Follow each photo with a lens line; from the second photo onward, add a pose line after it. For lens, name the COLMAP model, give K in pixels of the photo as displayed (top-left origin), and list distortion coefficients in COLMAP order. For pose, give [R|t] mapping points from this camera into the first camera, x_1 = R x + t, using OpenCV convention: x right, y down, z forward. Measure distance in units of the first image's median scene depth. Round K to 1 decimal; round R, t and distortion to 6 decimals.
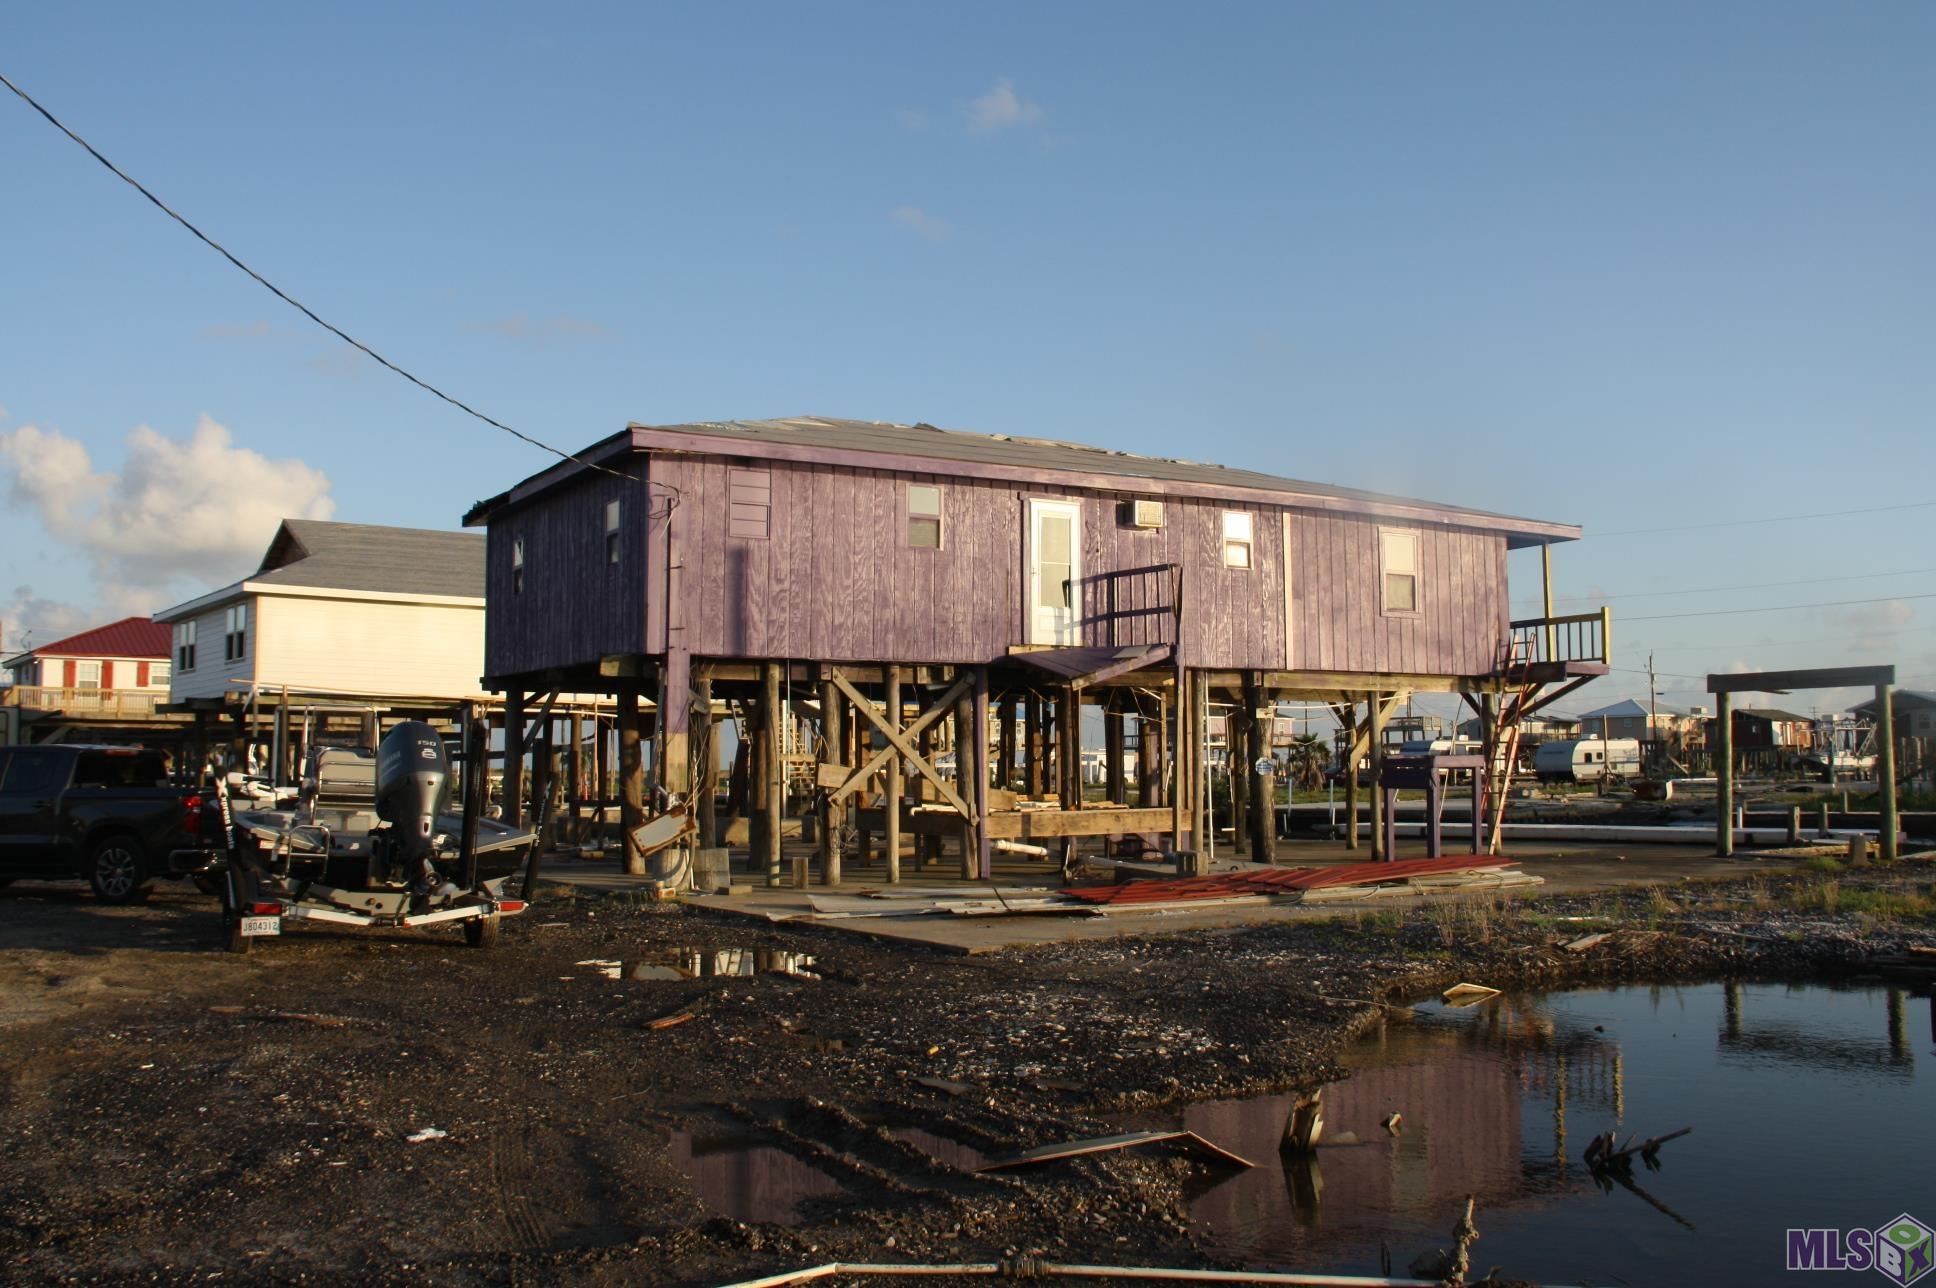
lens RADIAL K [[1598.3, 0, 963.1], [0, 1598.3, 596.5], [0, 0, 1]] dist [-0.180968, 0.124273]
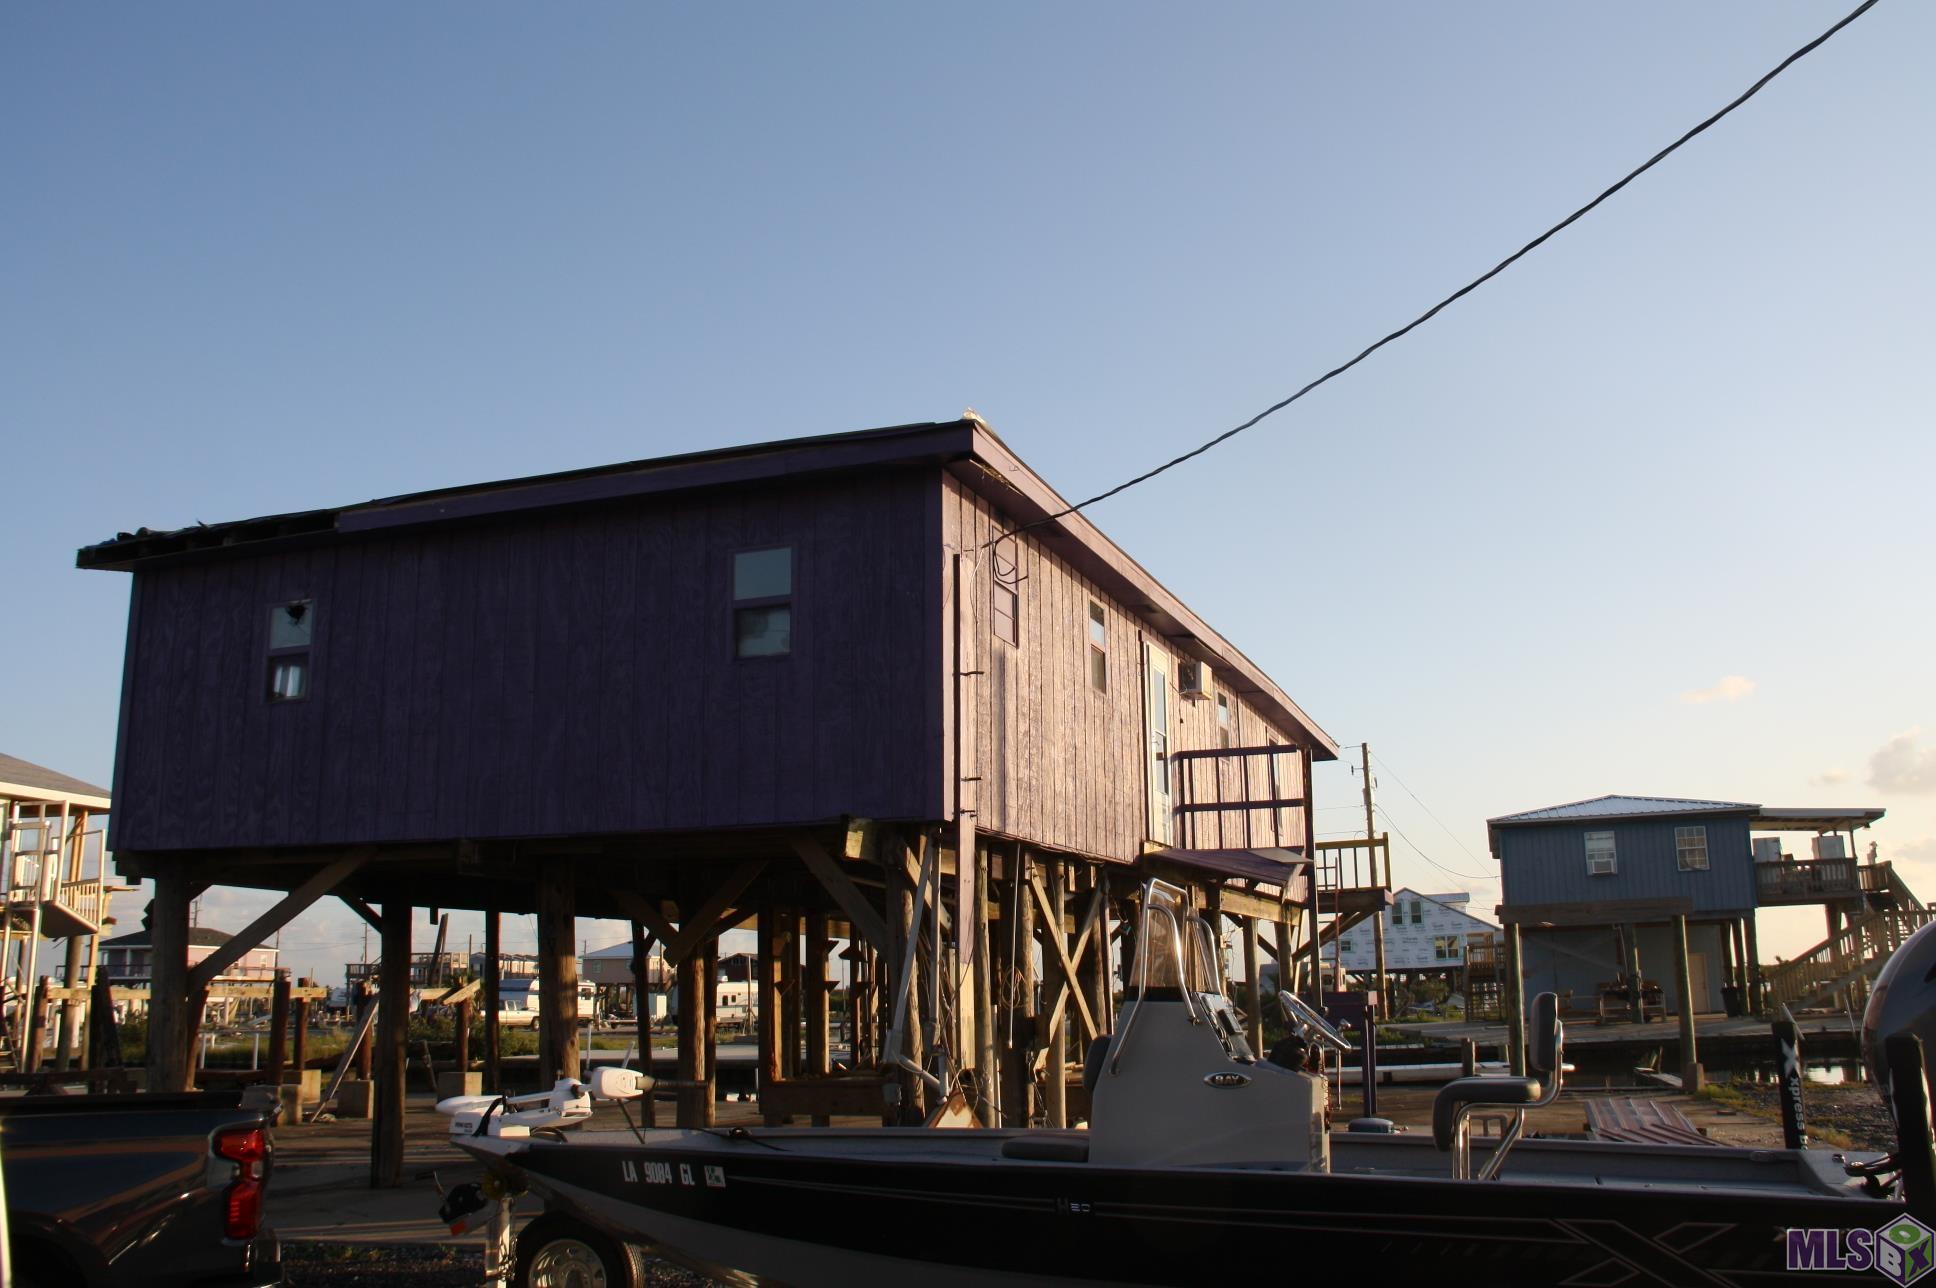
lens RADIAL K [[1598.3, 0, 963.1], [0, 1598.3, 596.5], [0, 0, 1]] dist [-0.180968, 0.124273]
pose [[0.774965, 0.142764, 0.615669, -0.507473], [-0.048774, 0.984757, -0.166956, 0.047874], [-0.630120, 0.099356, 0.770115, 0.507771]]
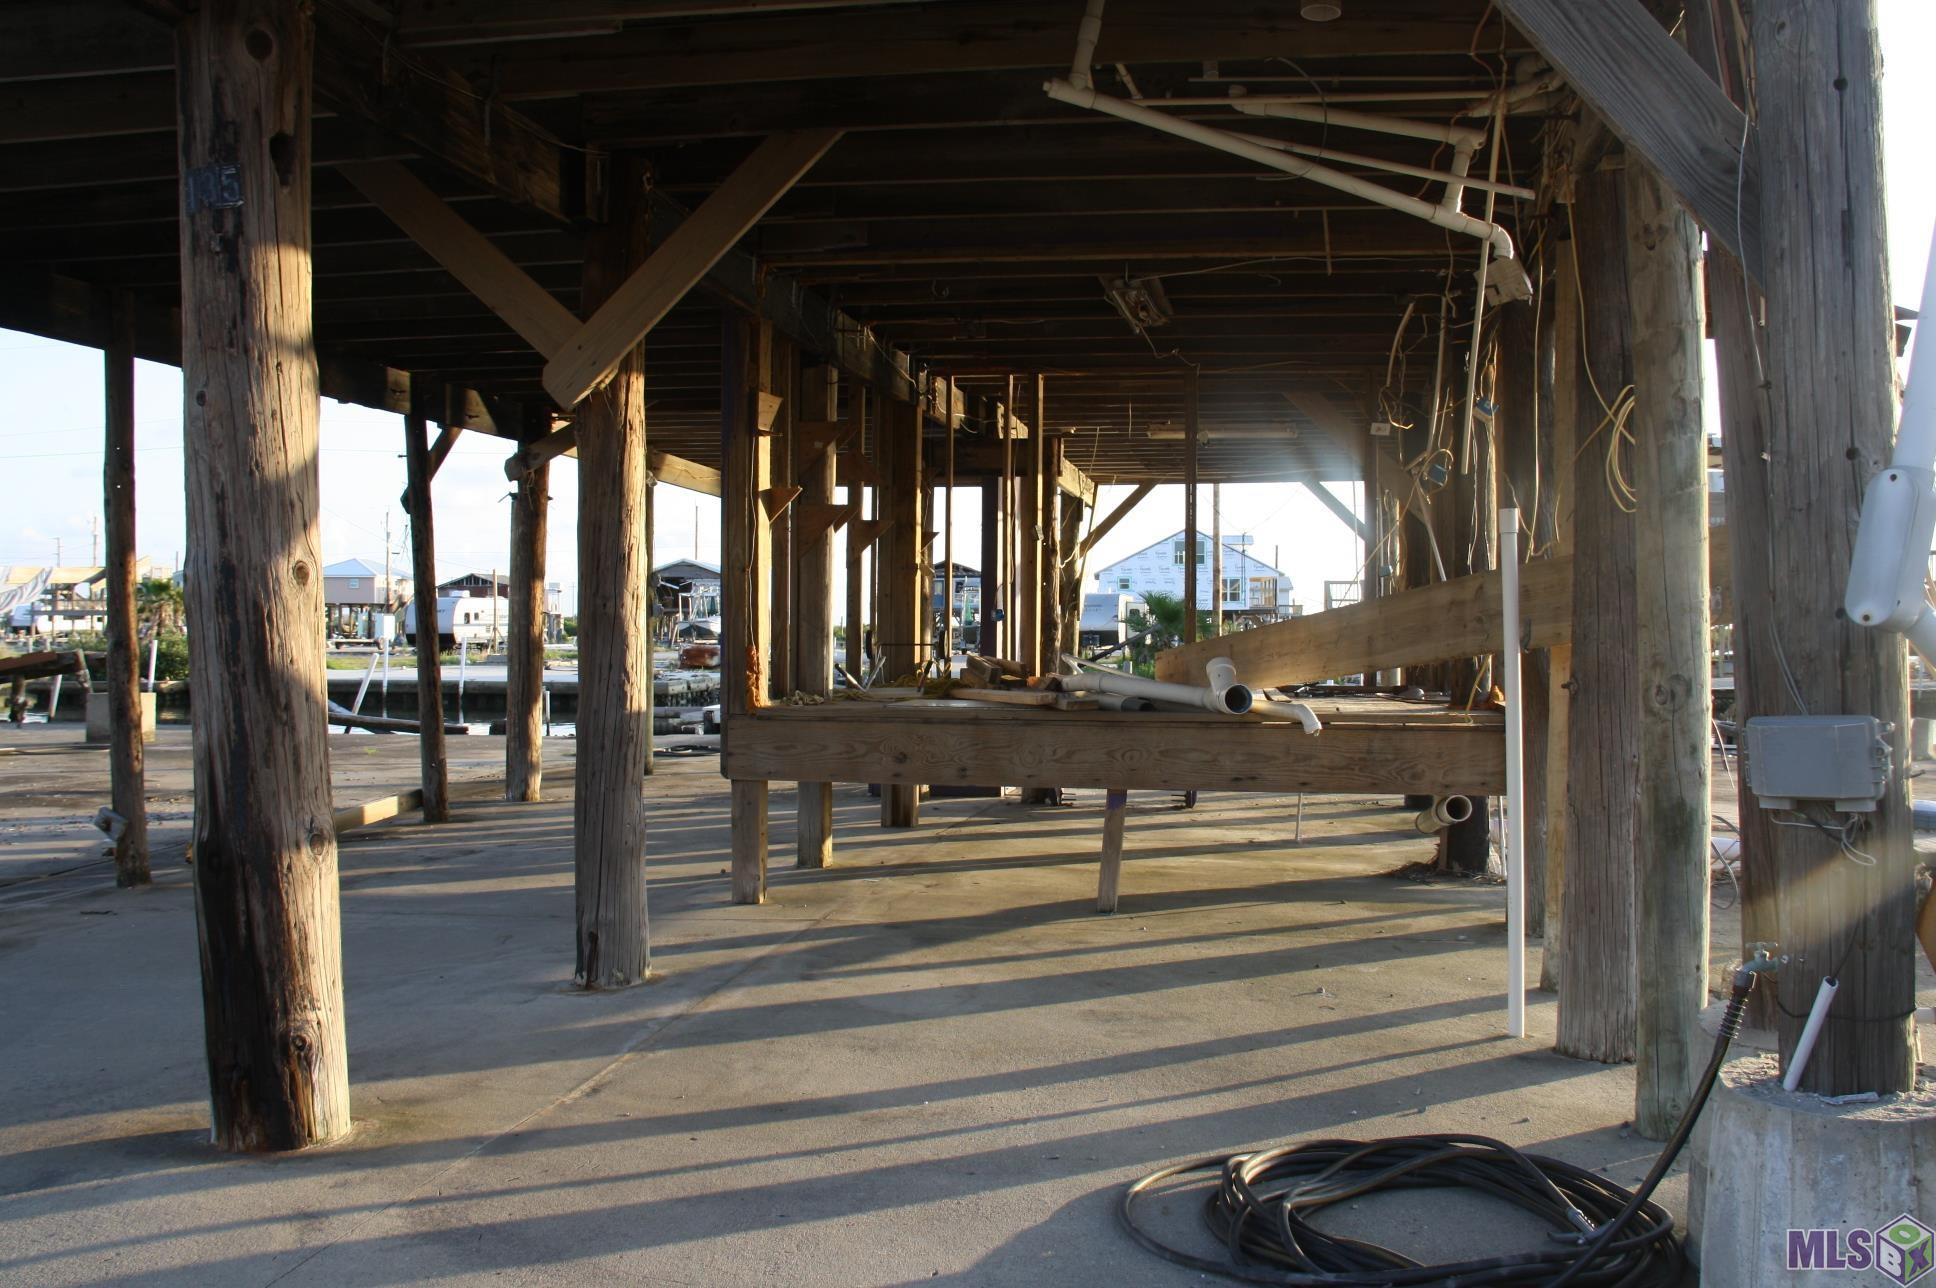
lens RADIAL K [[1598.3, 0, 963.1], [0, 1598.3, 596.5], [0, 0, 1]] dist [-0.180968, 0.124273]
pose [[0.655657, 0.021419, 0.754755, -0.311955], [-0.085647, 0.995256, 0.046157, 0.112661], [-0.750185, -0.094906, 0.654381, 0.912866]]
